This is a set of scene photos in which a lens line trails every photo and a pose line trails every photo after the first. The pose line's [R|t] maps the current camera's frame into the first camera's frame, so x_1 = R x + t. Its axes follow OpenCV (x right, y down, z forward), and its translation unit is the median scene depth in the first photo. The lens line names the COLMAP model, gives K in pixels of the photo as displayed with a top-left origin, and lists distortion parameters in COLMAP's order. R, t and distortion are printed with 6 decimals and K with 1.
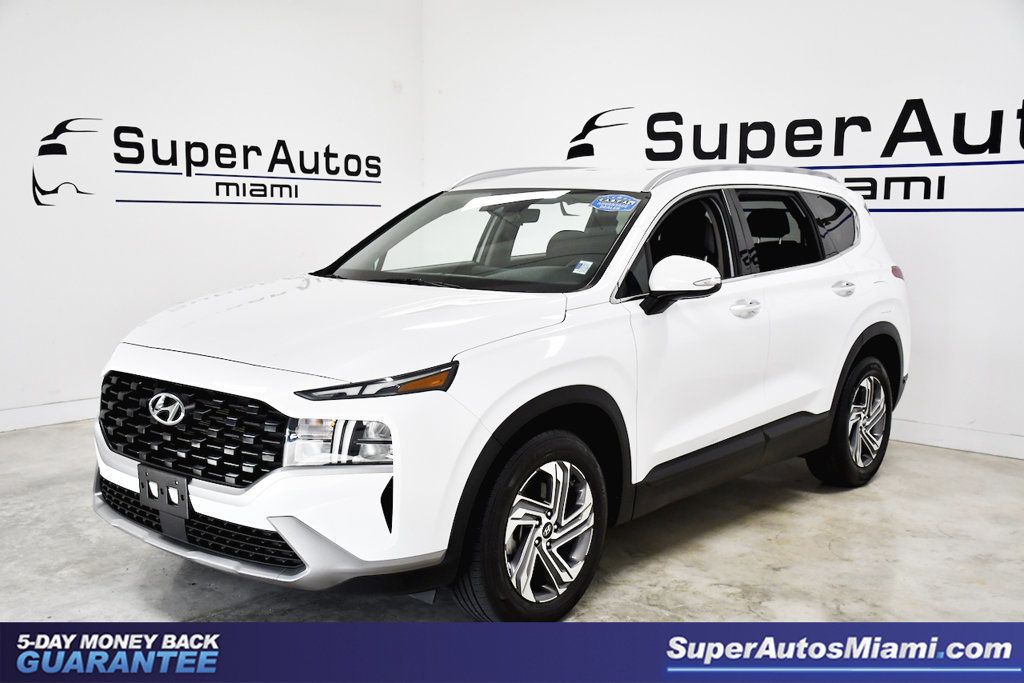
lens RADIAL K [[1096.5, 0, 510.4], [0, 1096.5, 331.7], [0, 0, 1]] dist [0.077469, 0.000000]
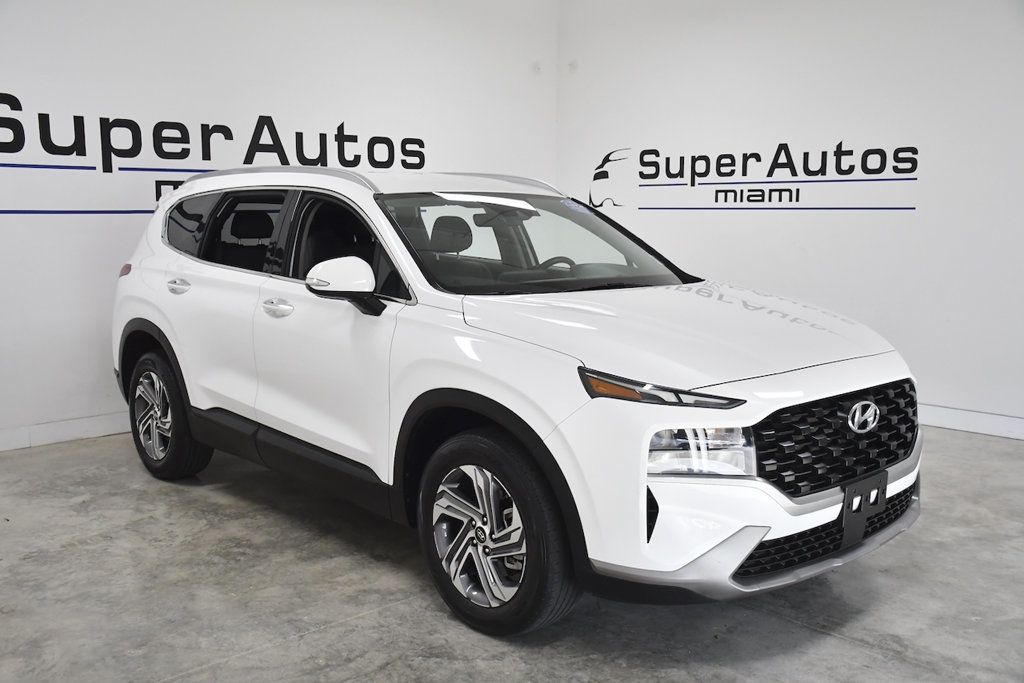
lens RADIAL K [[987.2, 0, 505.3], [0, 987.2, 327.6], [0, 0, 1]] dist [0.023364, 0.000000]
pose [[0.111251, -0.128710, 0.985422, -0.645493], [0.116218, 0.986459, 0.115725, -0.079896], [-0.986973, 0.101649, 0.124703, 0.634244]]
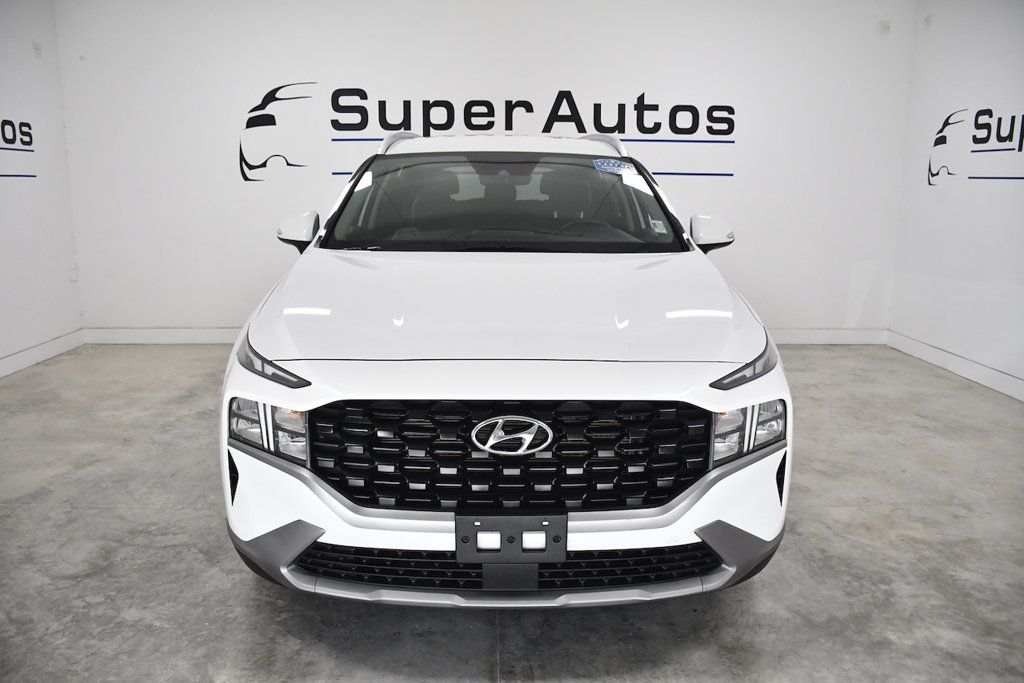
lens RADIAL K [[794.3, 0, 504.4], [0, 794.3, 343.7], [0, 0, 1]] dist [-0.125523, 0.075584]
pose [[0.744868, -0.145165, 0.651228, -0.350171], [0.079151, 0.988378, 0.129787, -0.034161], [-0.662500, -0.045129, 0.747701, 0.316148]]
